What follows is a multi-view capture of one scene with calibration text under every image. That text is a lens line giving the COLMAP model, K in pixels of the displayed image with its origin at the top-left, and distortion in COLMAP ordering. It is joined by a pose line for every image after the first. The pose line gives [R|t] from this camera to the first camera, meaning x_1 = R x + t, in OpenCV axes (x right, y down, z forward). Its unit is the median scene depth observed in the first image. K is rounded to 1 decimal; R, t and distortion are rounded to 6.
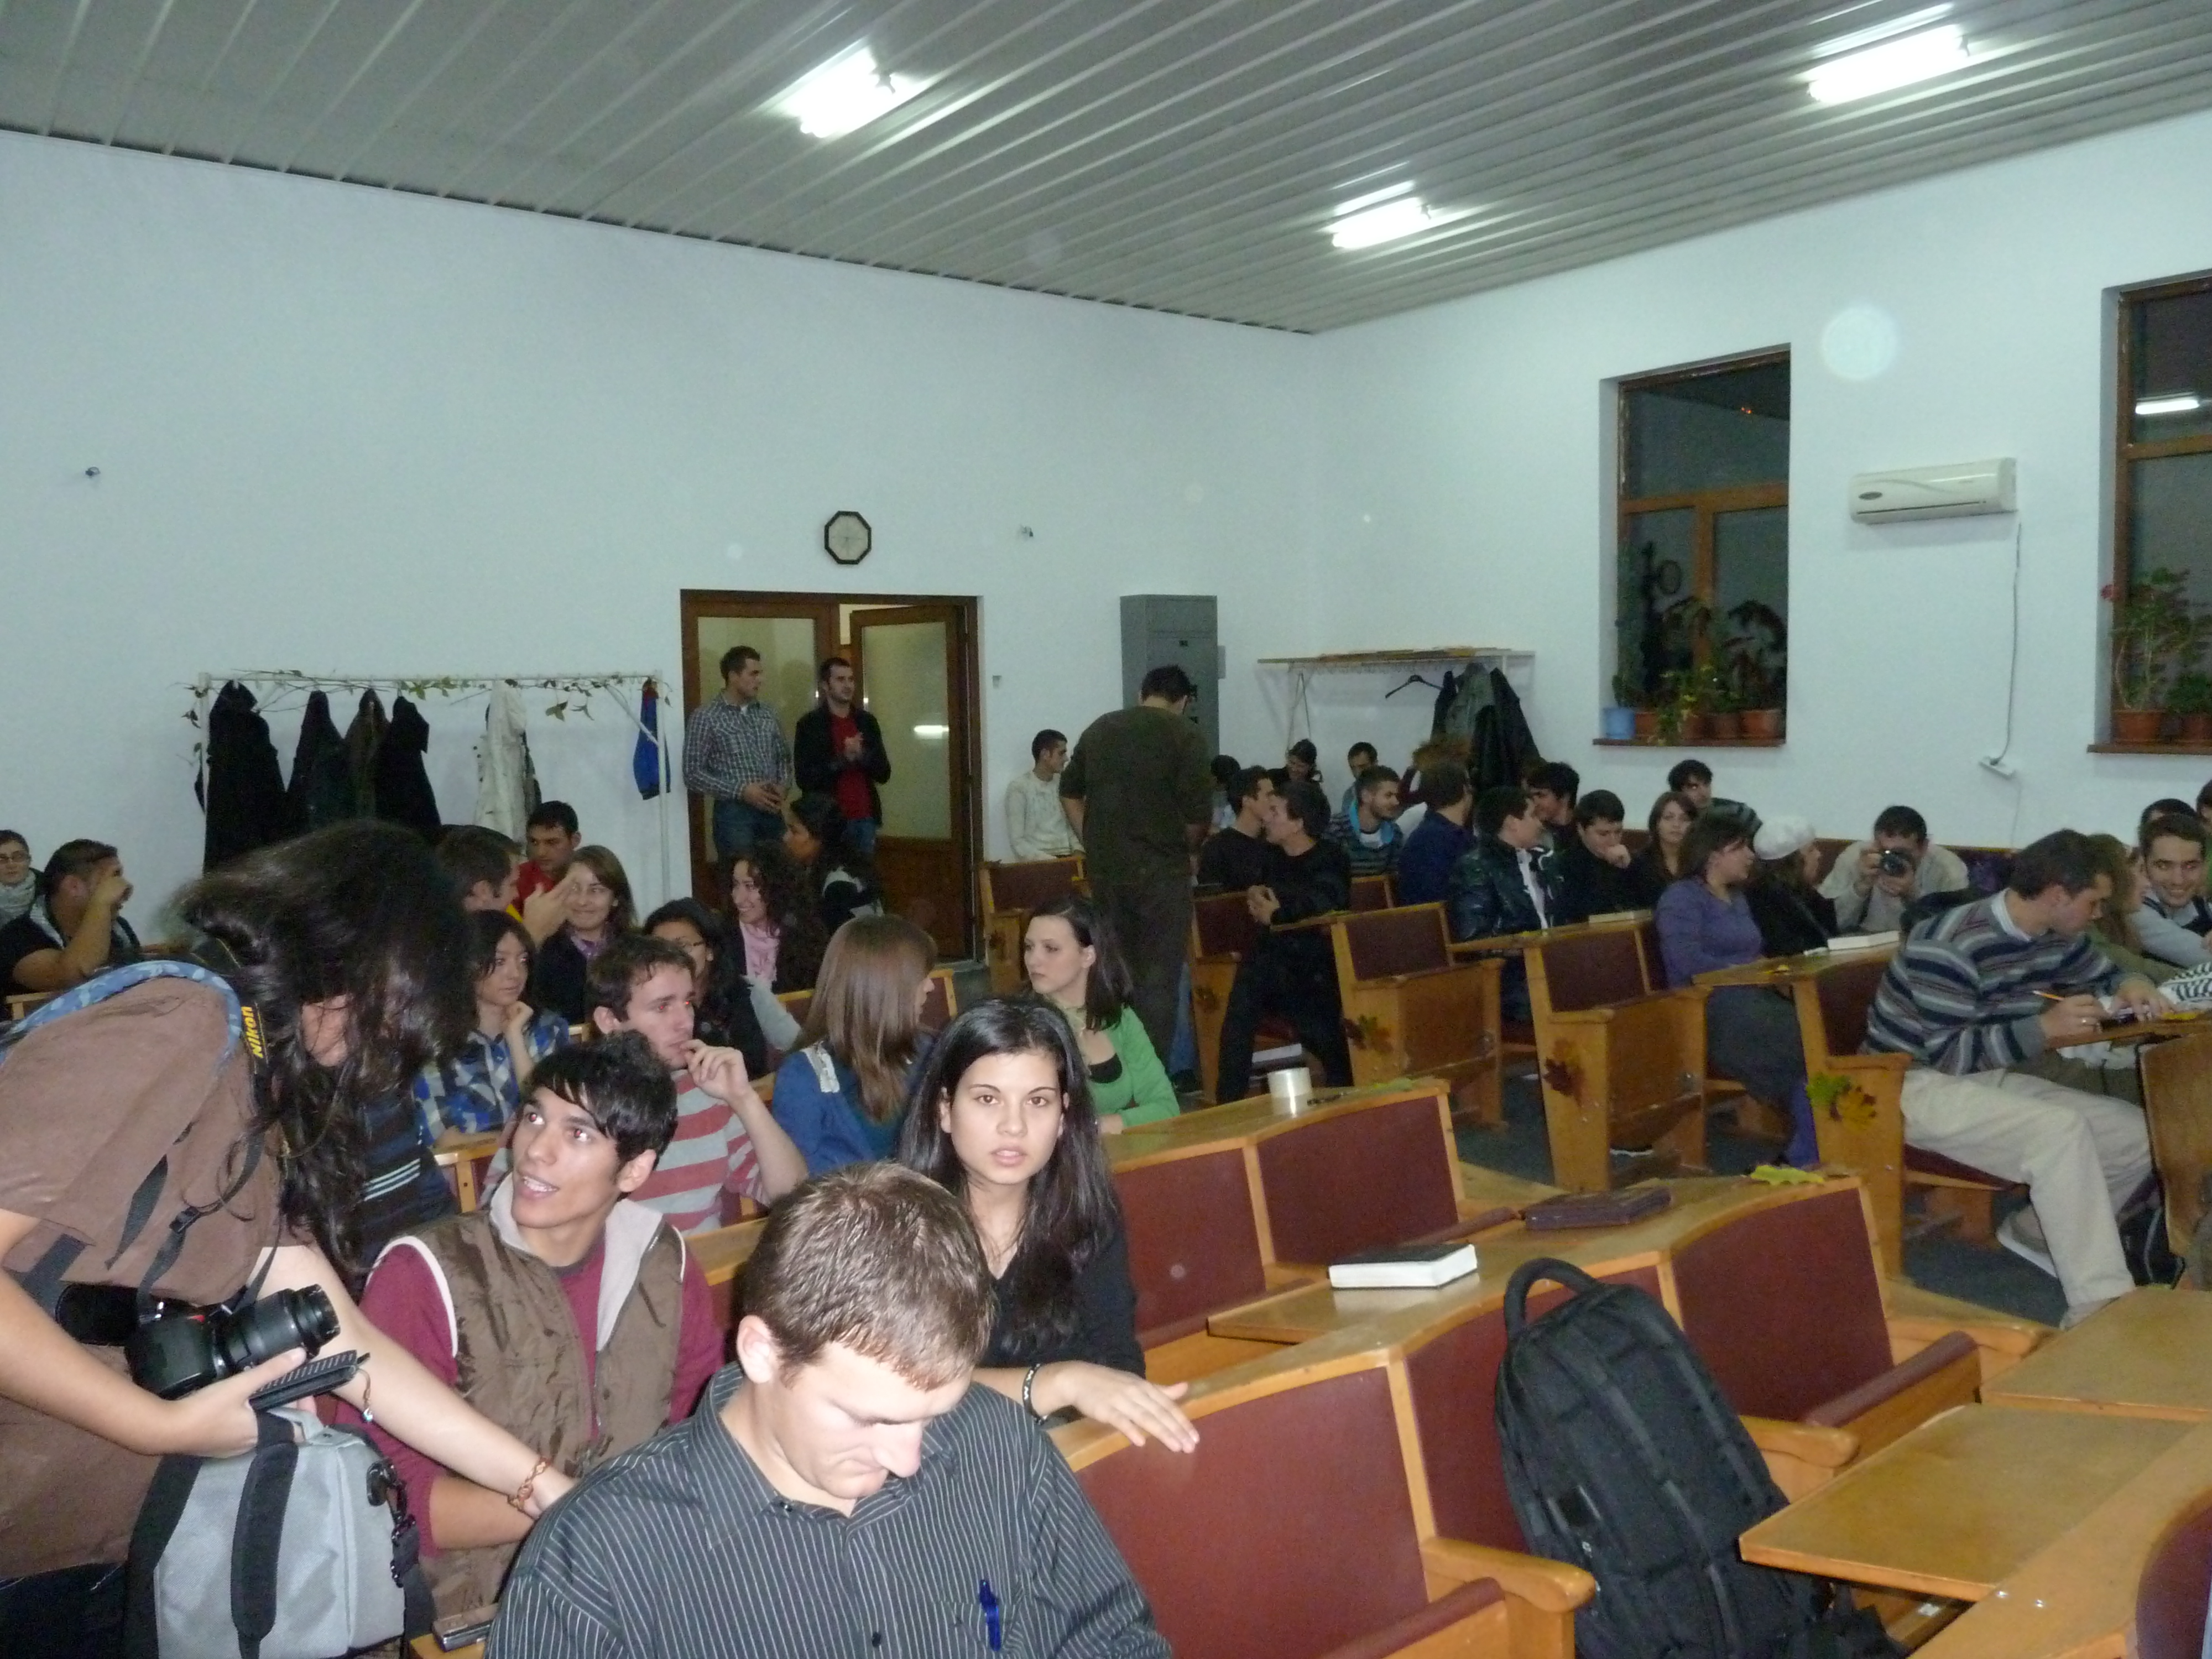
lens RADIAL K [[1640.2, 0, 1106.0], [0, 1640.2, 829.5], [0, 0, 1]] dist [-0.046983, -0.002753]
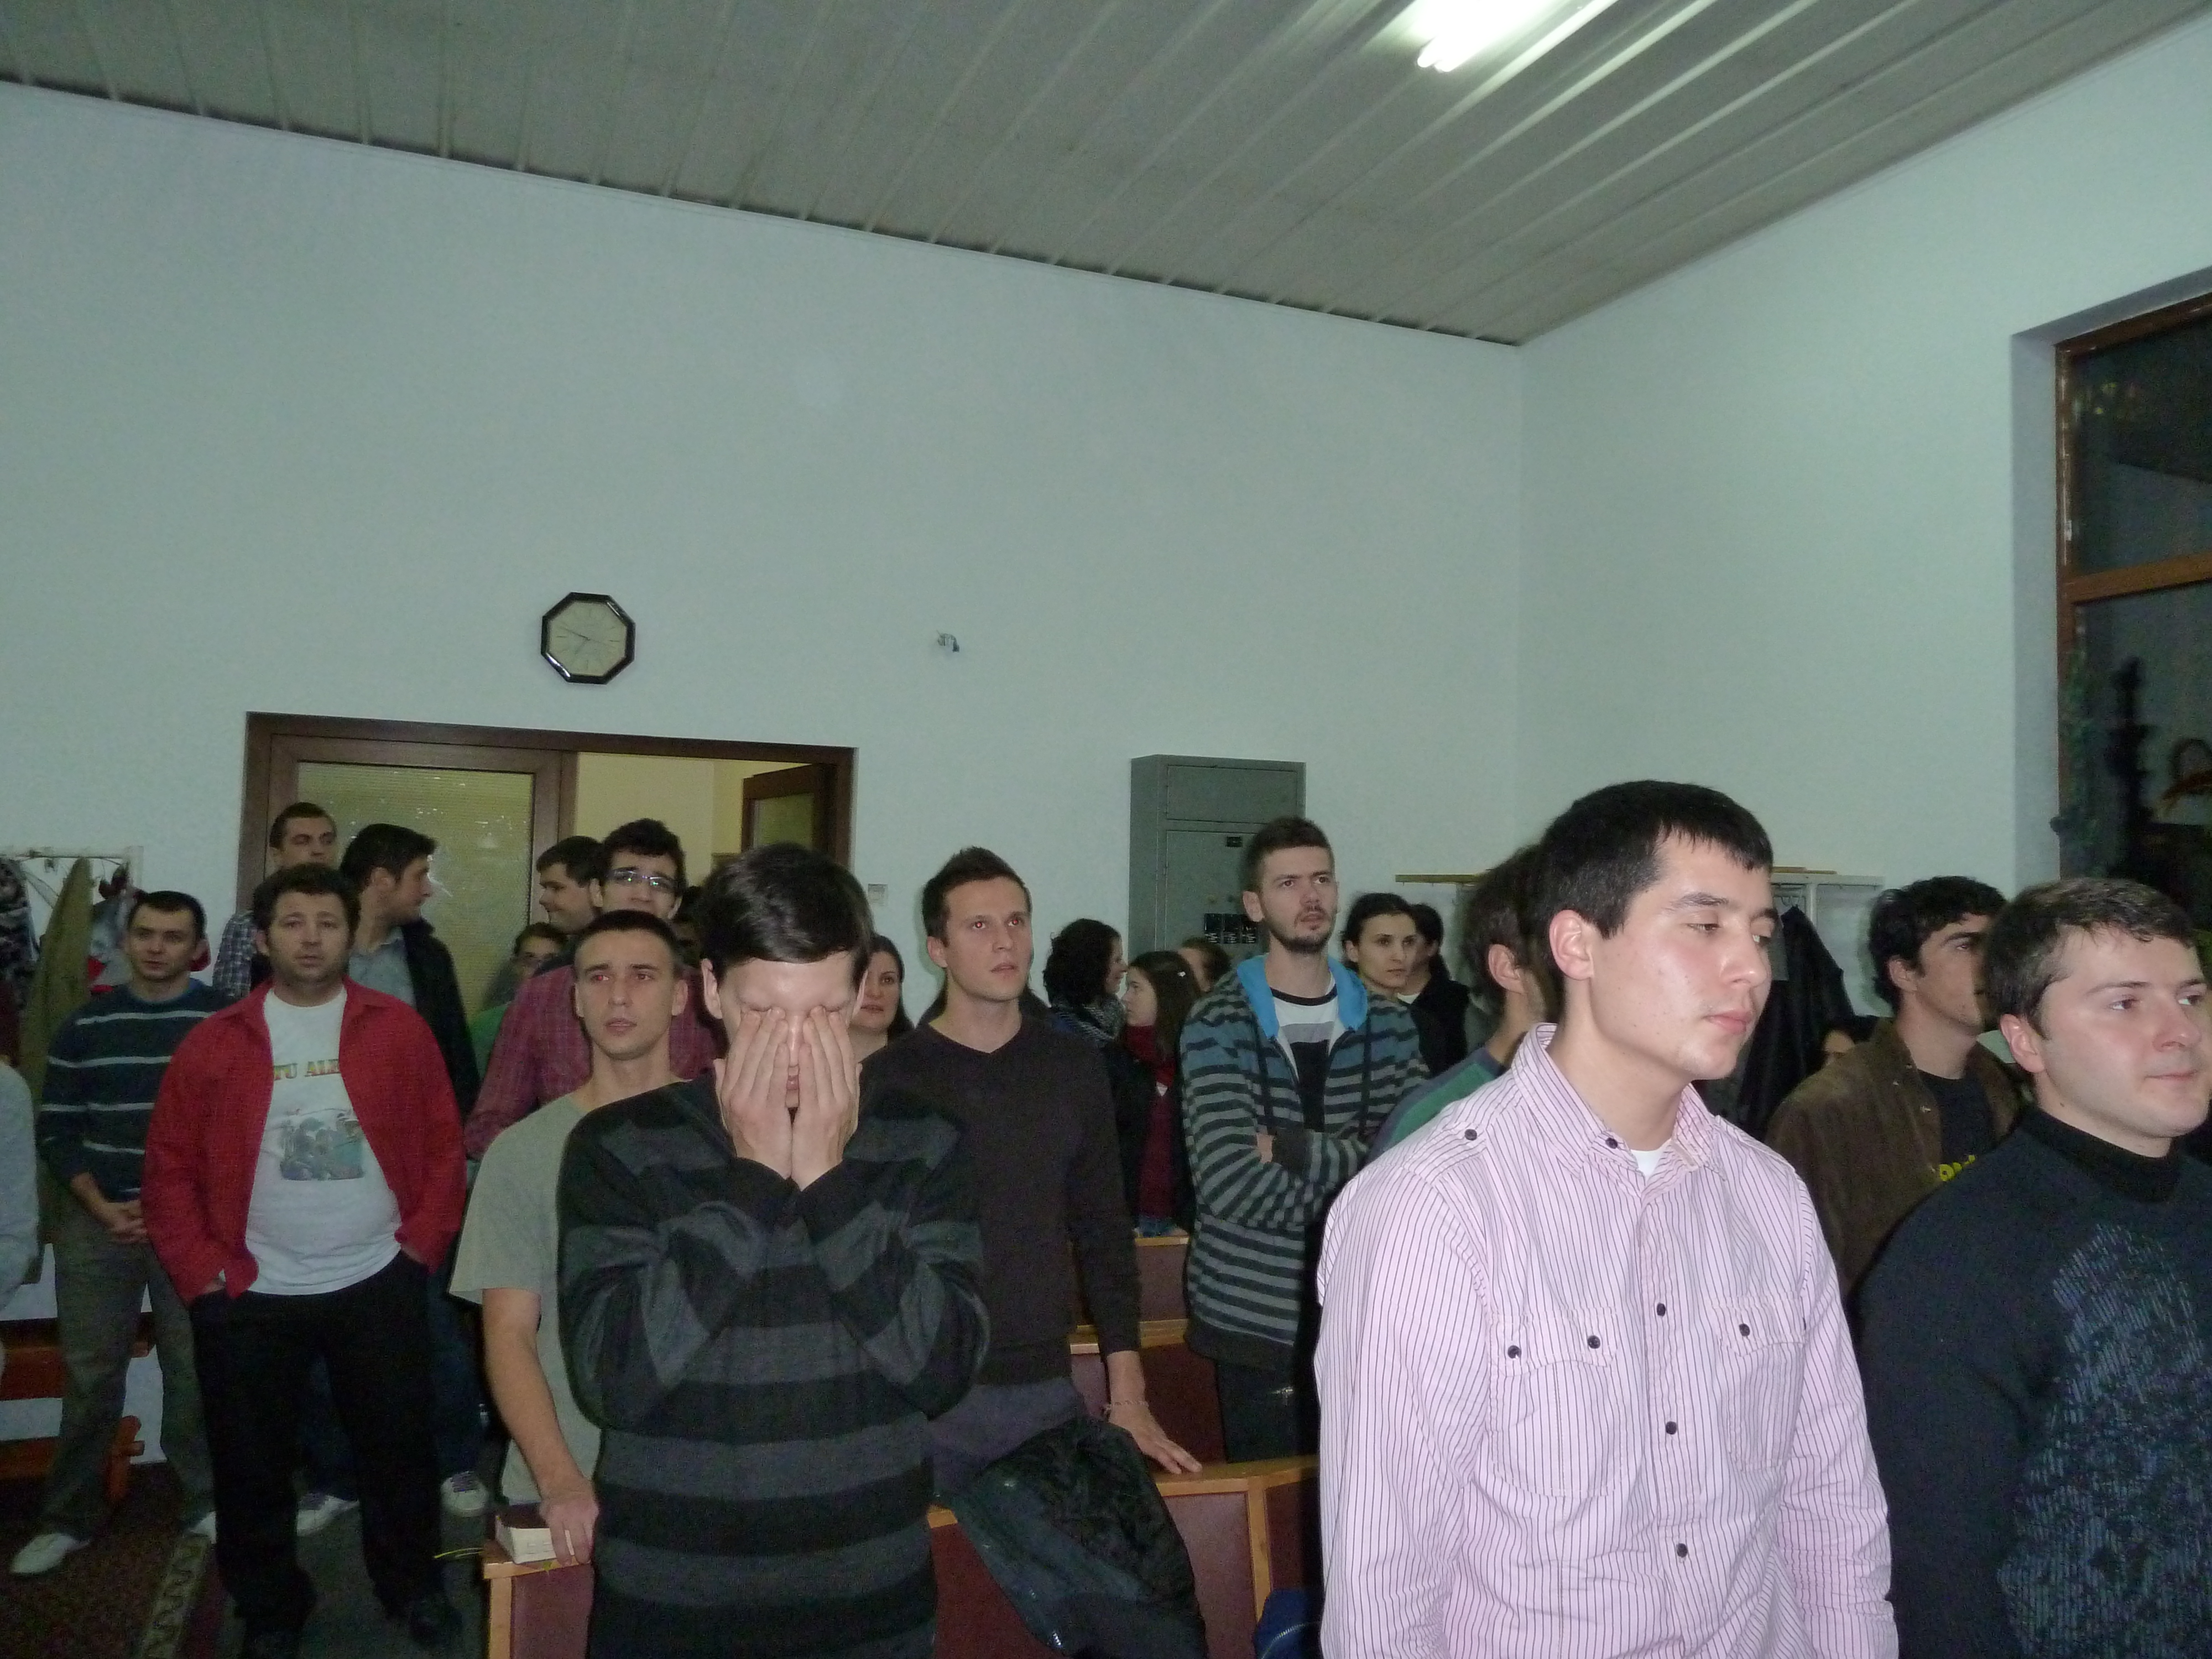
lens RADIAL K [[1640.2, 0, 1106.0], [0, 1640.2, 829.5], [0, 0, 1]] dist [-0.046983, -0.002753]
pose [[0.962168, 0.030979, -0.270691, 0.173054], [-0.065201, 0.990828, -0.118361, -0.050418], [0.264542, 0.131533, 0.955362, 0.473249]]
